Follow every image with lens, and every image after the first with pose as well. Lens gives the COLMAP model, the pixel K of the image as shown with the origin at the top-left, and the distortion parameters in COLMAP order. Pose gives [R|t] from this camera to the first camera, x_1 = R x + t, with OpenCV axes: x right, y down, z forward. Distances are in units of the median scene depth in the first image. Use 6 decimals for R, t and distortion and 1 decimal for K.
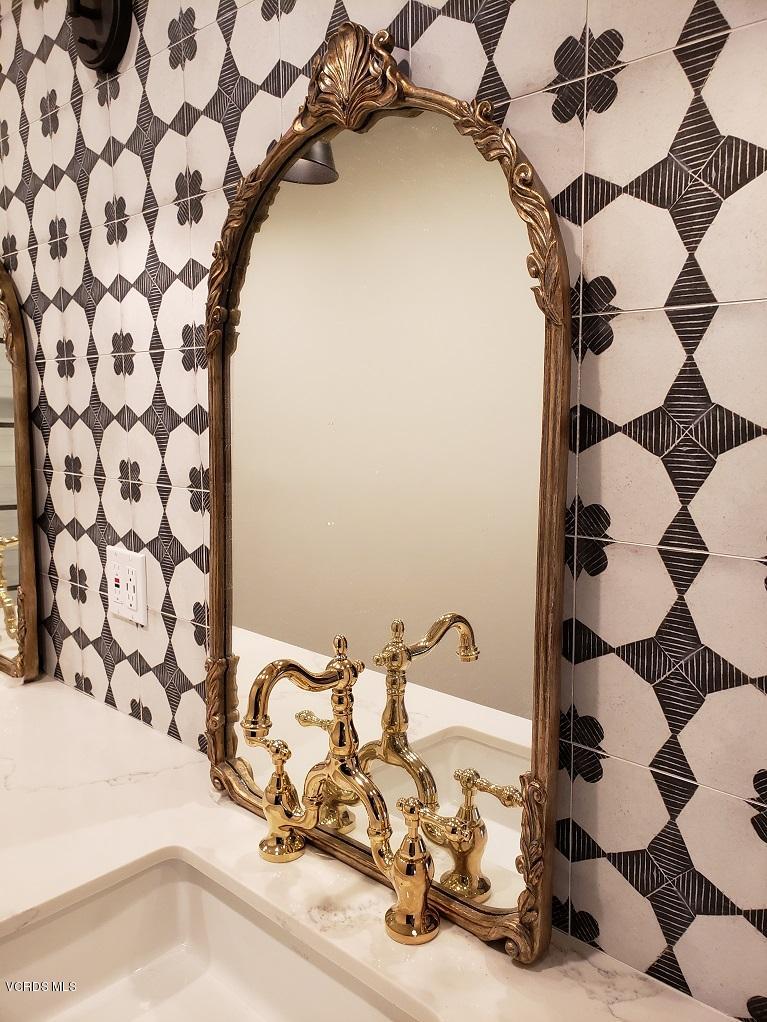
lens RADIAL K [[796.7, 0, 409.1], [0, 796.7, 506.4], [0, 0, 1]] dist [-0.002062, 0.009752]
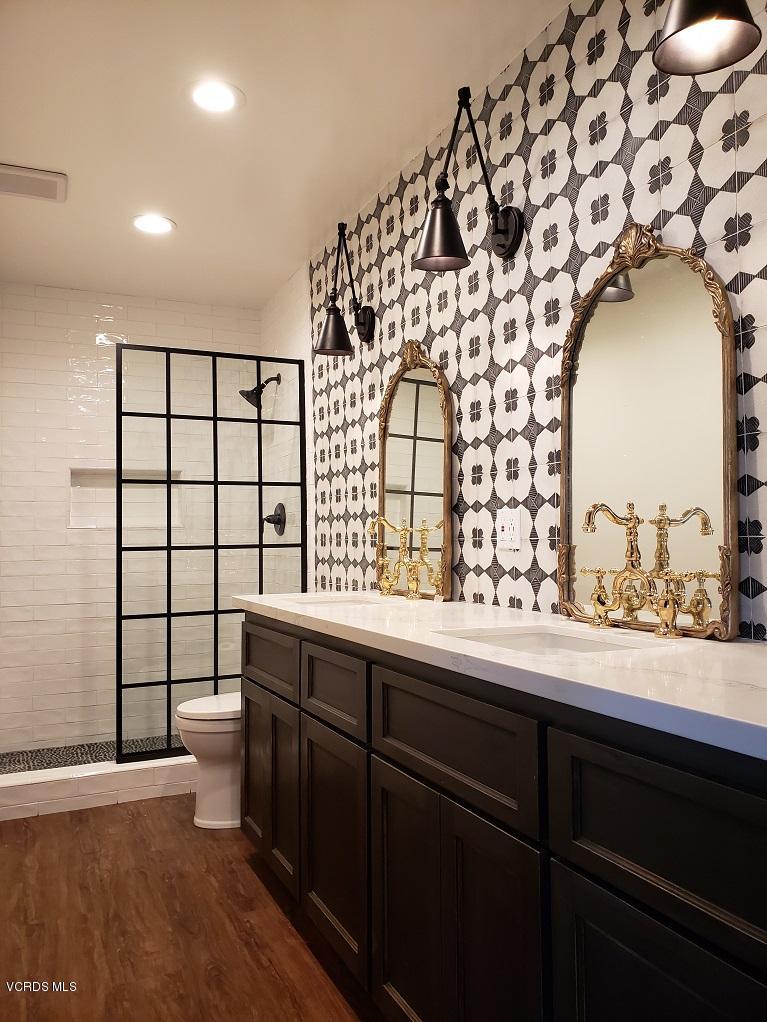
lens RADIAL K [[795.1, 0, 383.5], [0, 795.1, 511.0], [0, 0, 1]] dist [0.111458, -0.291985]
pose [[0.915692, -0.023136, -0.401214, 0.120293], [-0.041312, 0.987634, -0.151239, 0.395854], [0.399751, 0.155063, 0.903413, -0.840966]]
